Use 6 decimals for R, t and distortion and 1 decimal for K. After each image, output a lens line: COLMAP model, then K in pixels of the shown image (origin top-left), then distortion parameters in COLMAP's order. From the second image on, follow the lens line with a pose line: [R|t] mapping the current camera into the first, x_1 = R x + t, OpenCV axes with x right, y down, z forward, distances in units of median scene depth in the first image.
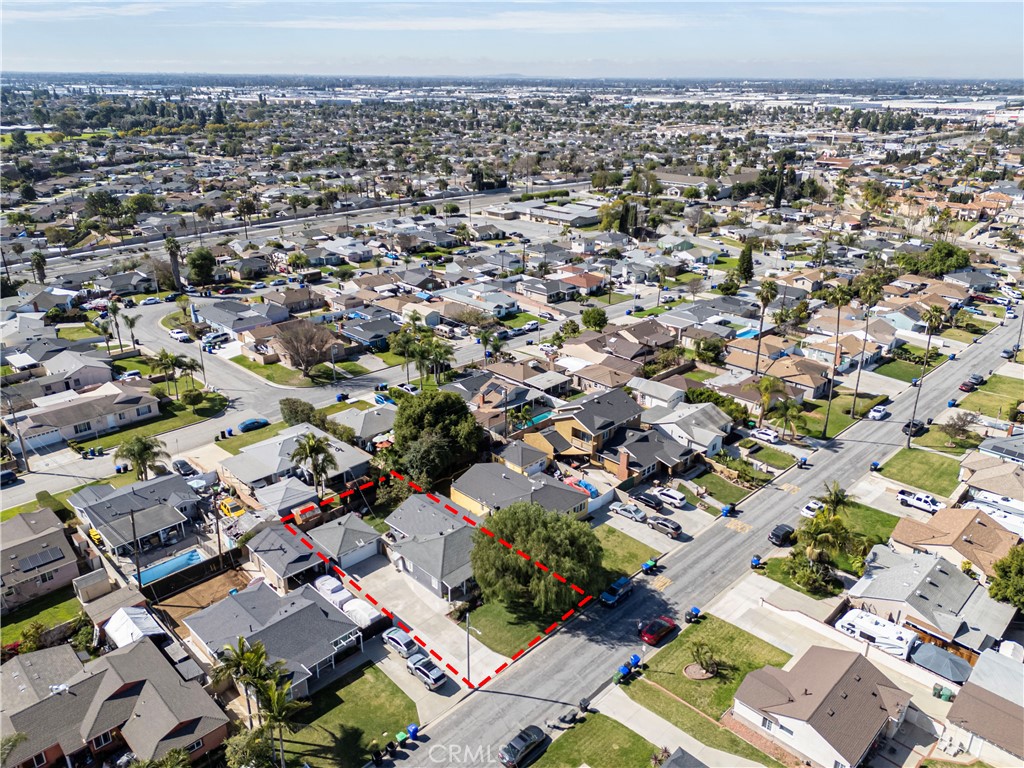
lens RADIAL K [[747.4, 0, 512.0], [0, 747.4, 384.0], [0, 0, 1]] dist [0.118412, -0.132277]
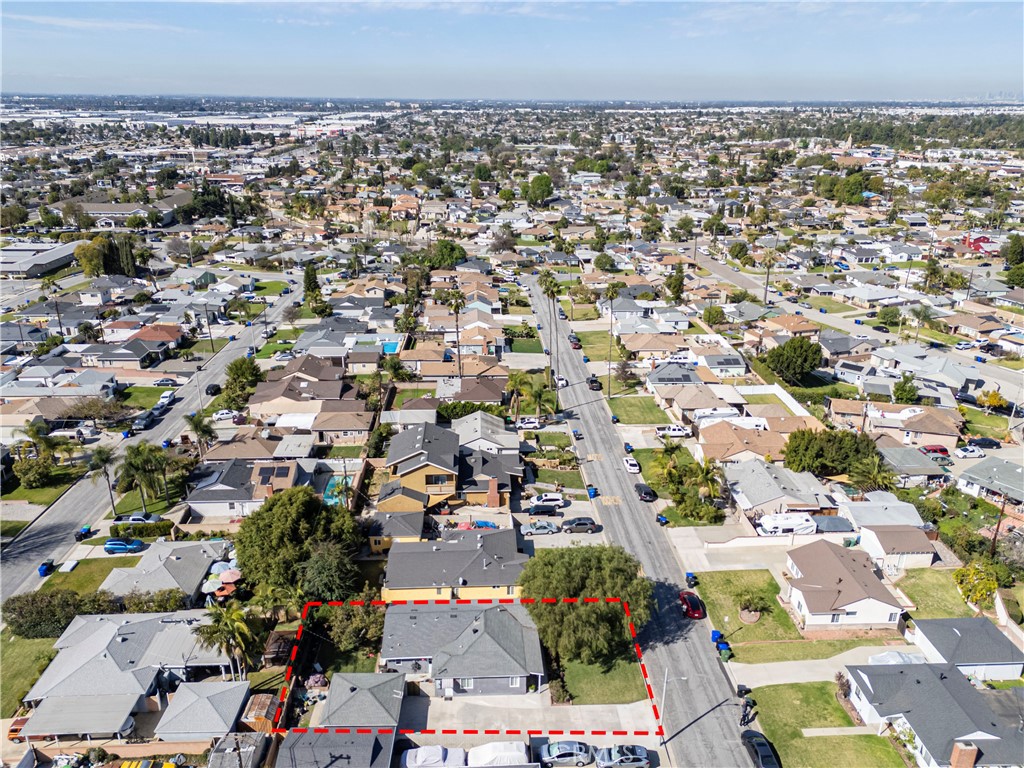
lens RADIAL K [[747.4, 0, 512.0], [0, 747.4, 384.0], [0, 0, 1]] dist [0.118412, -0.132277]
pose [[0.670785, -0.264944, 0.692713, -0.368113], [0.277592, 0.955813, 0.096768, -0.088004], [-0.687742, 0.127381, 0.714692, 0.200343]]
